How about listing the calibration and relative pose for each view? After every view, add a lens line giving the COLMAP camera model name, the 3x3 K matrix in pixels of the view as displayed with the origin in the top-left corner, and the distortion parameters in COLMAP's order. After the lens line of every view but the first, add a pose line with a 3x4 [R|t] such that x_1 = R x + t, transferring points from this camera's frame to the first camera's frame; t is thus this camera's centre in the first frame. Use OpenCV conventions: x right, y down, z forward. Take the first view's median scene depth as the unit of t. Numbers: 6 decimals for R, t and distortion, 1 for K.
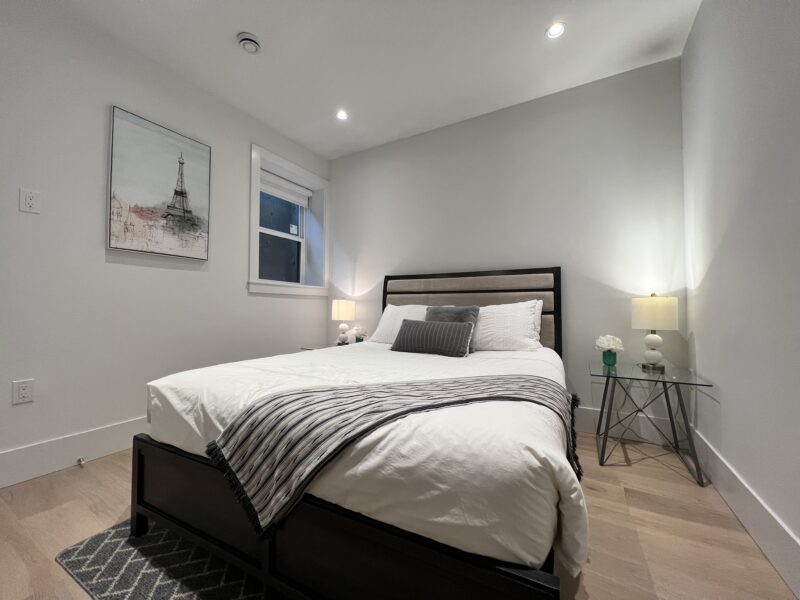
lens RADIAL K [[320.1, 0, 396.9], [0, 320.1, 299.4], [0, 0, 1]] dist [-0.000703, 0.000522]
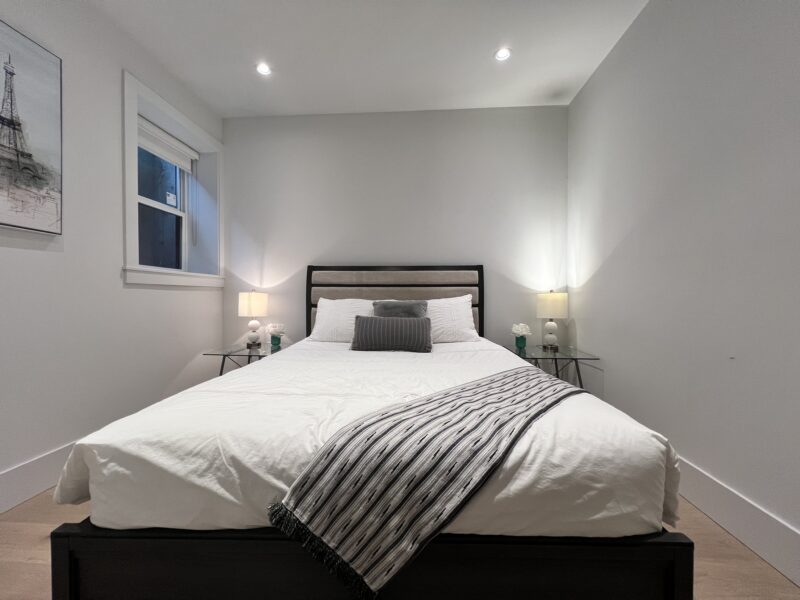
lens RADIAL K [[320.1, 0, 399.3], [0, 320.1, 299.2], [0, 0, 1]] dist [-0.000703, 0.000522]
pose [[0.897809, -0.008734, 0.440298, -0.309276], [-0.008960, 0.999234, 0.038091, -0.025332], [-0.440294, -0.038144, 0.897043, 0.118530]]
